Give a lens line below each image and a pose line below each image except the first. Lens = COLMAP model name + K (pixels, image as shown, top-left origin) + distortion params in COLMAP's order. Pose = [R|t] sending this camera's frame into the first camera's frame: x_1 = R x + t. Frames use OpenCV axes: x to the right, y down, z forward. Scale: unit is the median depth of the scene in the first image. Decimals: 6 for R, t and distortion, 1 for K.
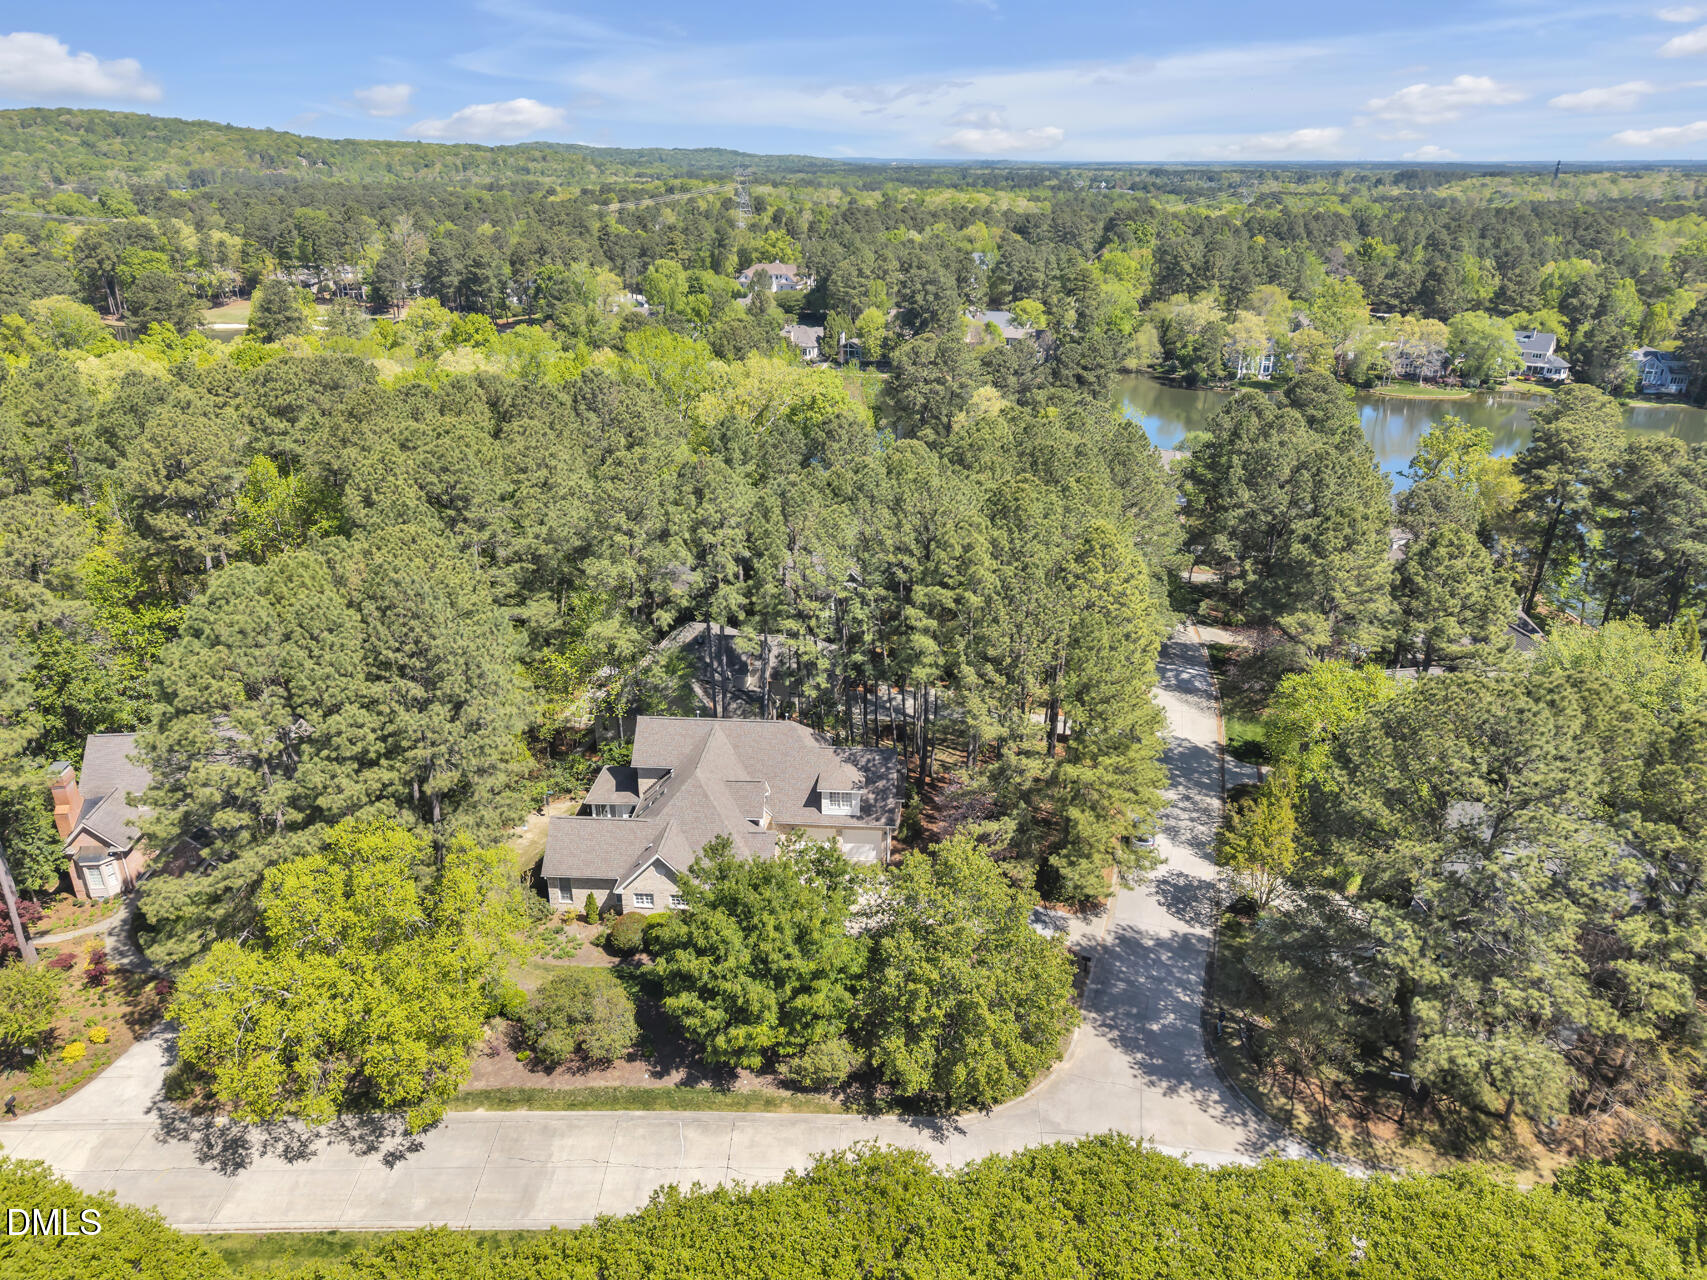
lens RADIAL K [[1171.8, 0, 853.5], [0, 1171.8, 640.0], [0, 0, 1]] dist [0.008238, -0.002587]
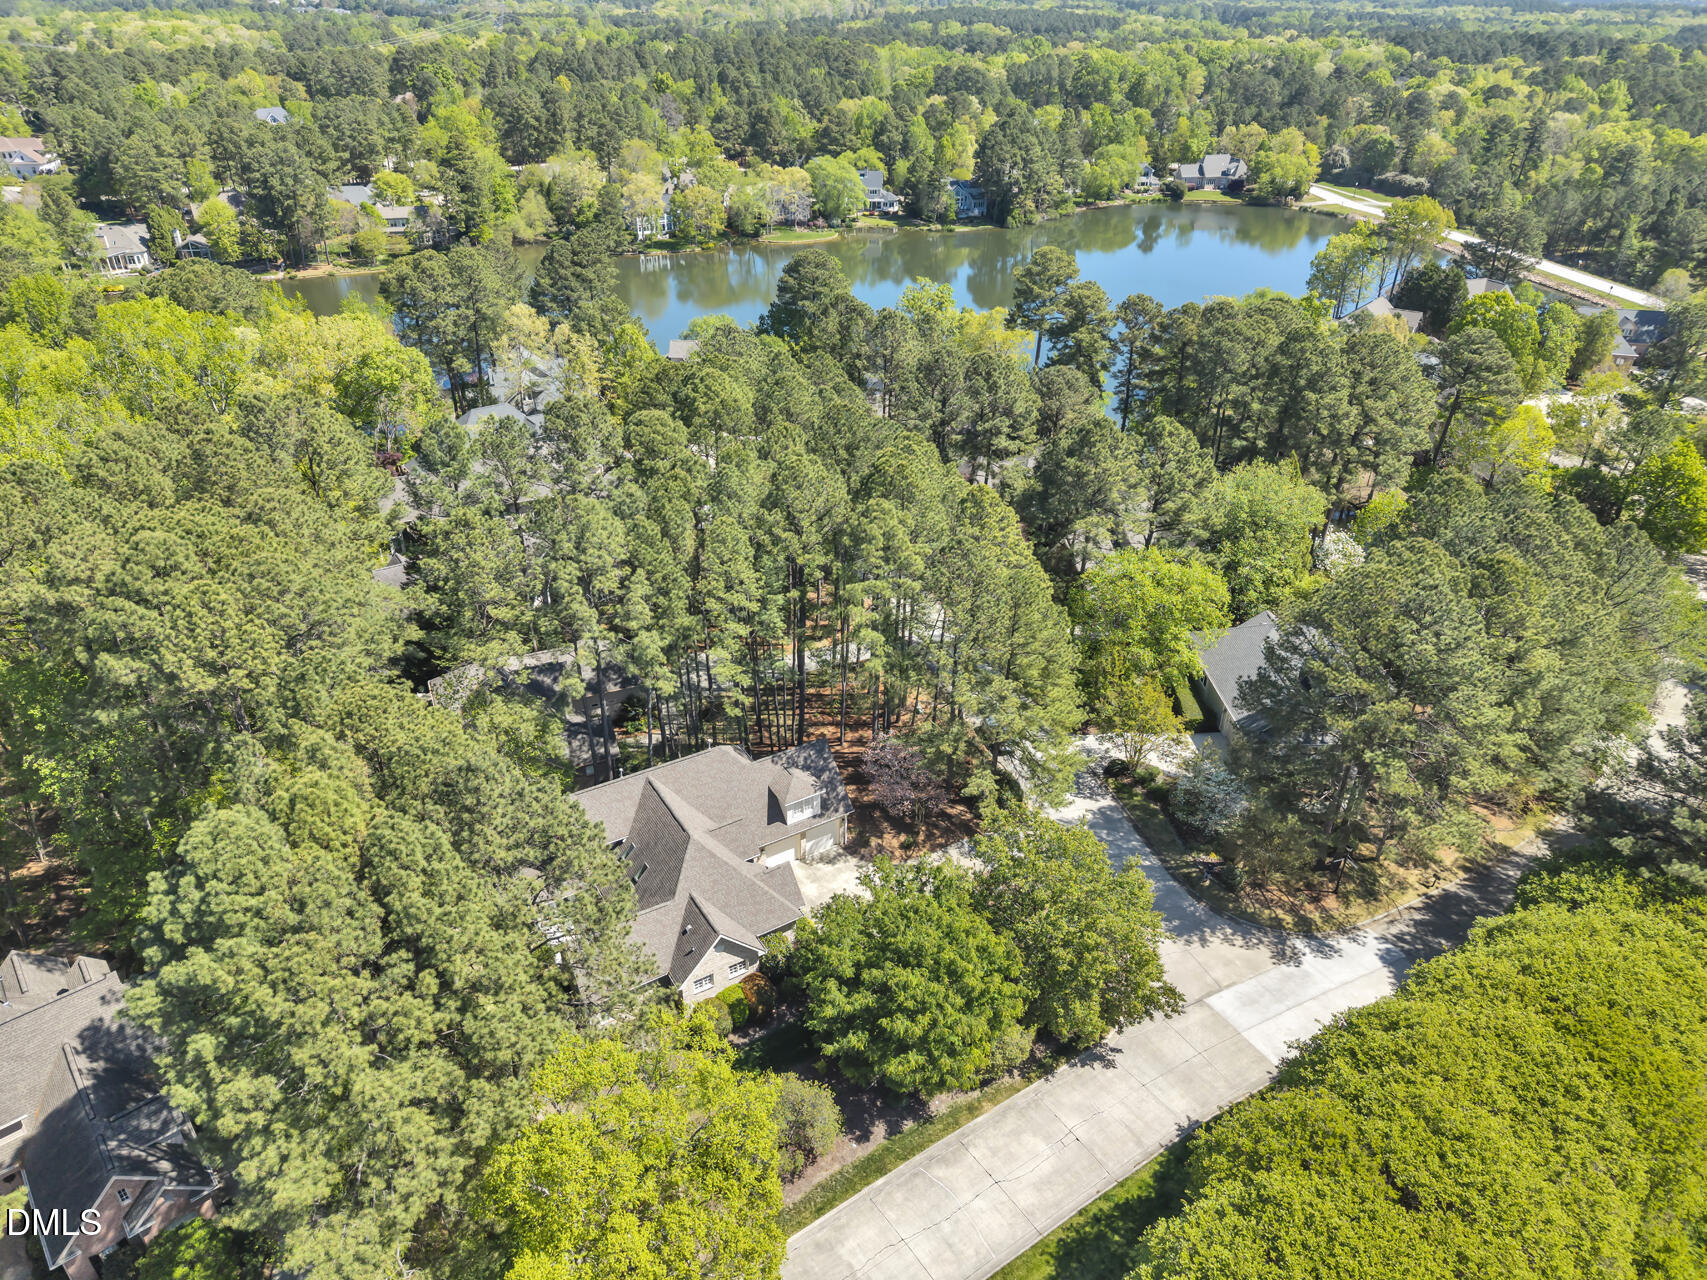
lens RADIAL K [[1156.3, 0, 853.5], [0, 1156.3, 640.0], [0, 0, 1]] dist [0.005110, -0.001889]
pose [[0.812990, -0.284102, 0.508264, -0.459756], [0.209004, 0.957103, 0.200677, -0.197902], [-0.543474, -0.056919, 0.837494, 0.163894]]
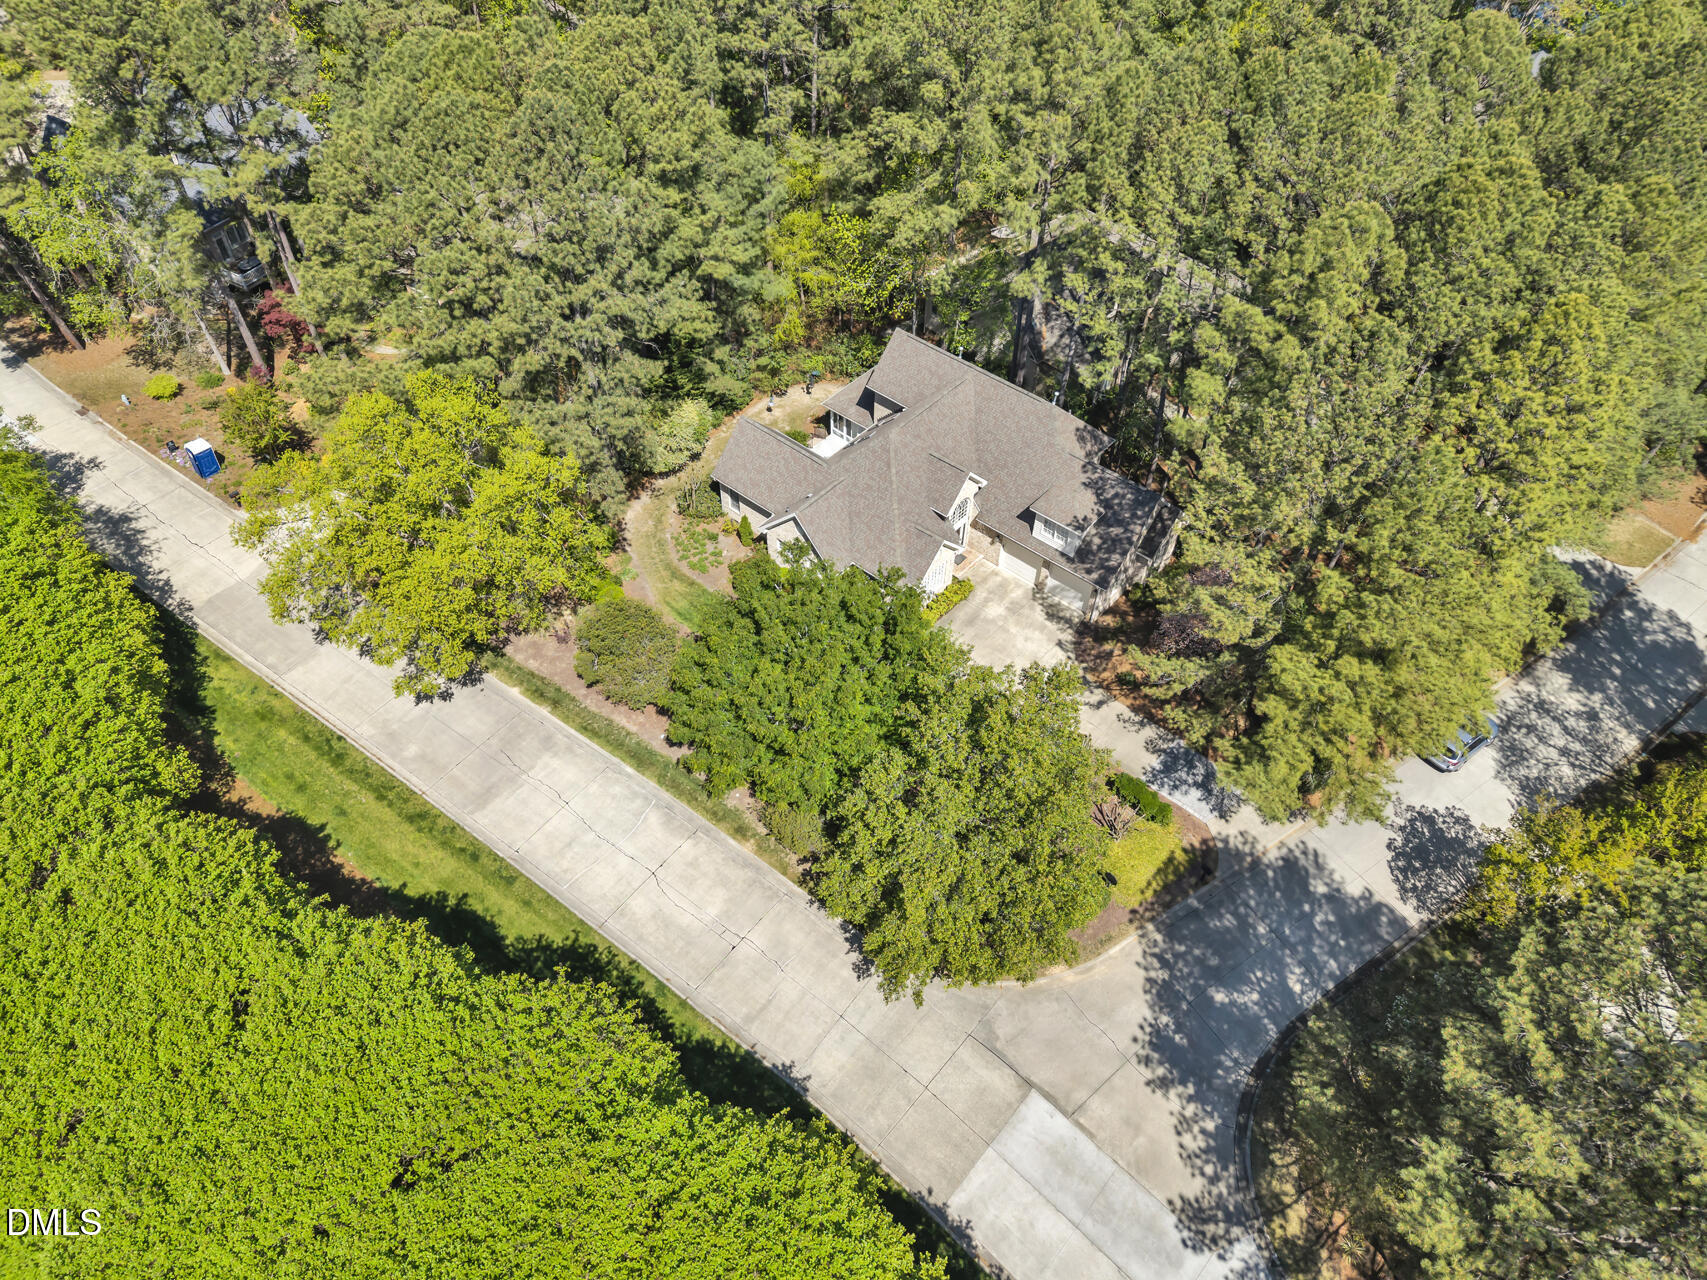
lens RADIAL K [[1156.3, 0, 853.5], [0, 1156.3, 640.0], [0, 0, 1]] dist [0.005110, -0.001889]
pose [[0.801395, 0.447377, -0.397013, 0.231008], [-0.242780, 0.849912, 0.467662, -0.135455], [0.546648, -0.278395, 0.789730, 0.310832]]
